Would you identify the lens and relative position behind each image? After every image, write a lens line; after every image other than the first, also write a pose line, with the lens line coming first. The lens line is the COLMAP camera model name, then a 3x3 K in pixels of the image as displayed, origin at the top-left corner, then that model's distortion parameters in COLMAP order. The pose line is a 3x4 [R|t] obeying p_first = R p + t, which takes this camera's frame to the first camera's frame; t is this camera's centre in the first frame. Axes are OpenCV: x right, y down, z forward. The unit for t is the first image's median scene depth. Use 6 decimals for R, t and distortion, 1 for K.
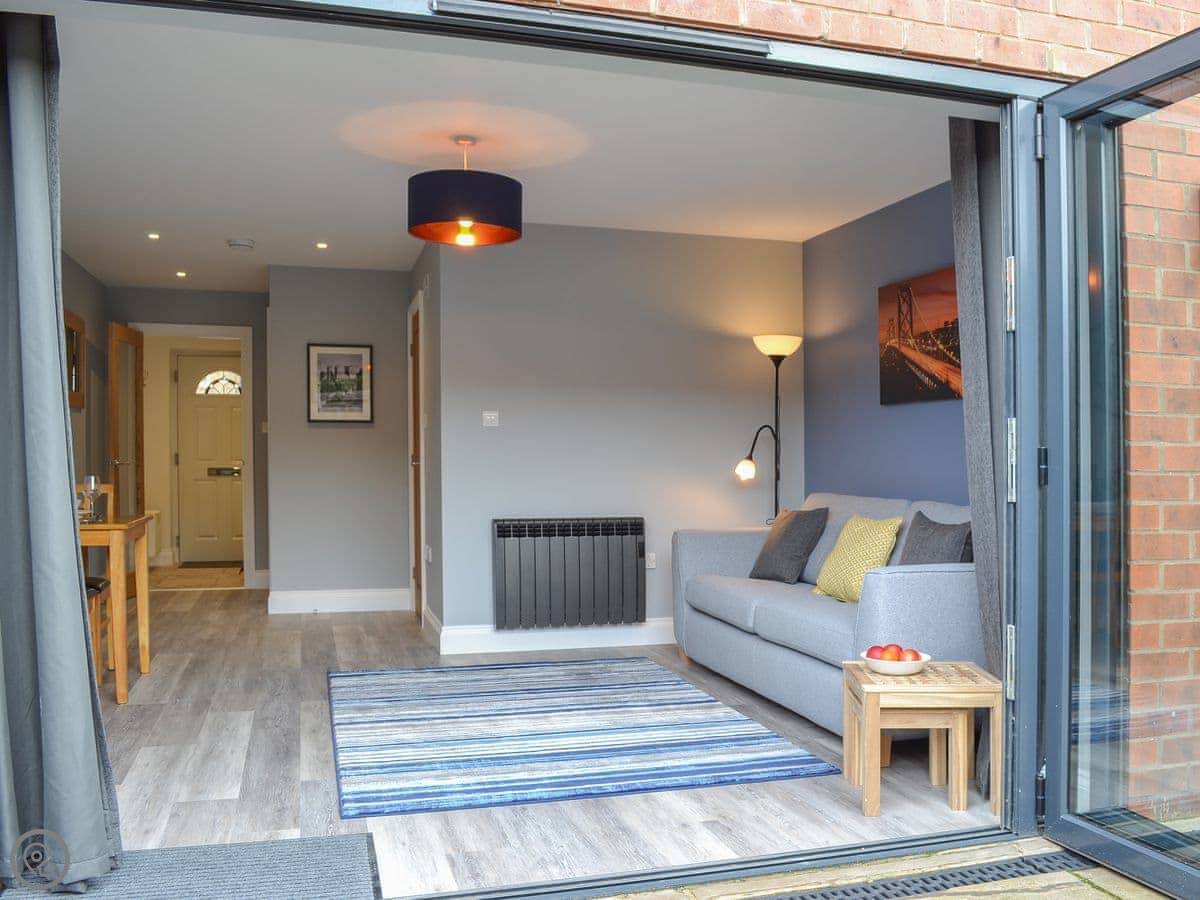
lens RADIAL K [[1095.1, 0, 680.7], [0, 1095.1, 531.8], [0, 0, 1]] dist [-0.087676, 0.004236]
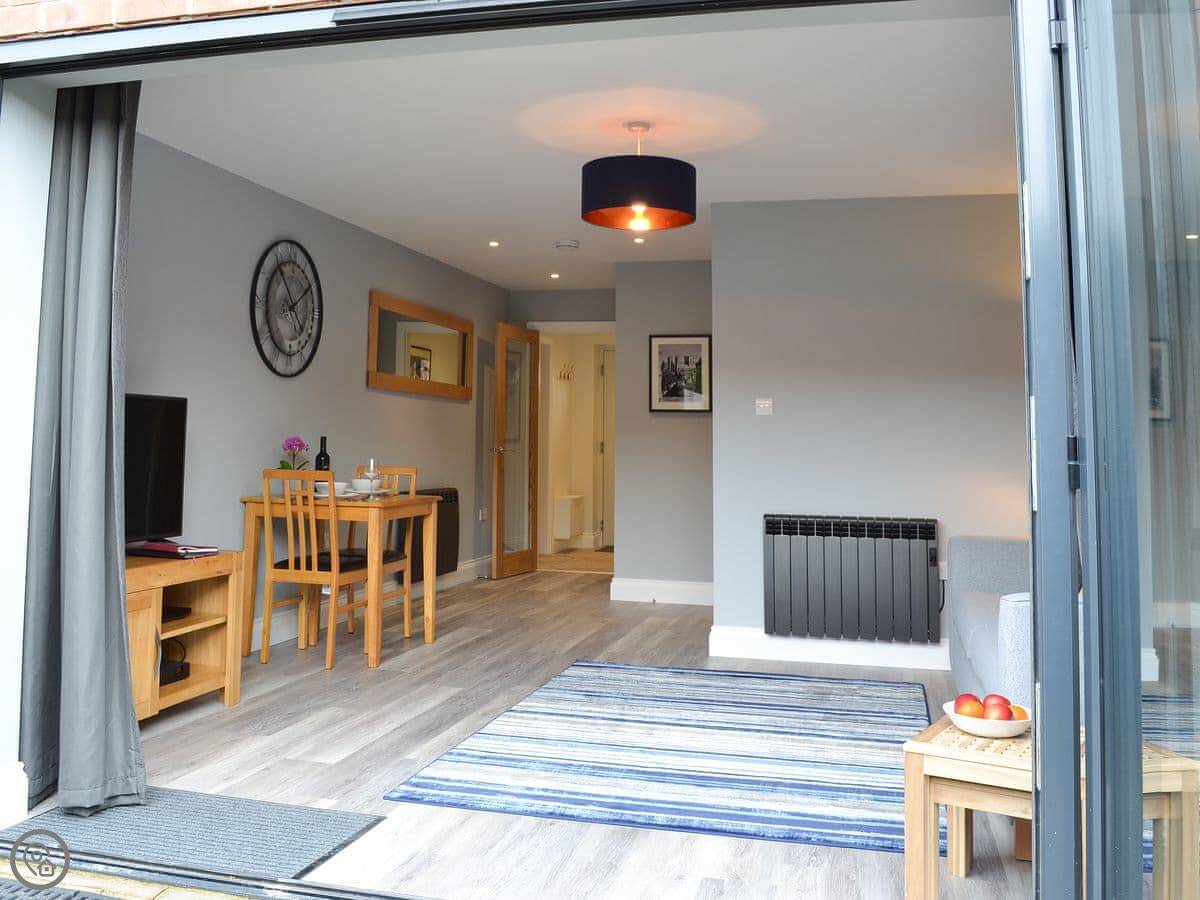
lens RADIAL K [[1140.7, 0, 597.8], [0, 1140.7, 392.8], [0, 0, 1]] dist [-0.003014, 0.003988]
pose [[0.830307, -0.018600, -0.556995, 0.243146], [-0.047595, 0.993425, -0.104125, -0.005907], [0.555270, 0.112966, 0.823963, 0.099948]]
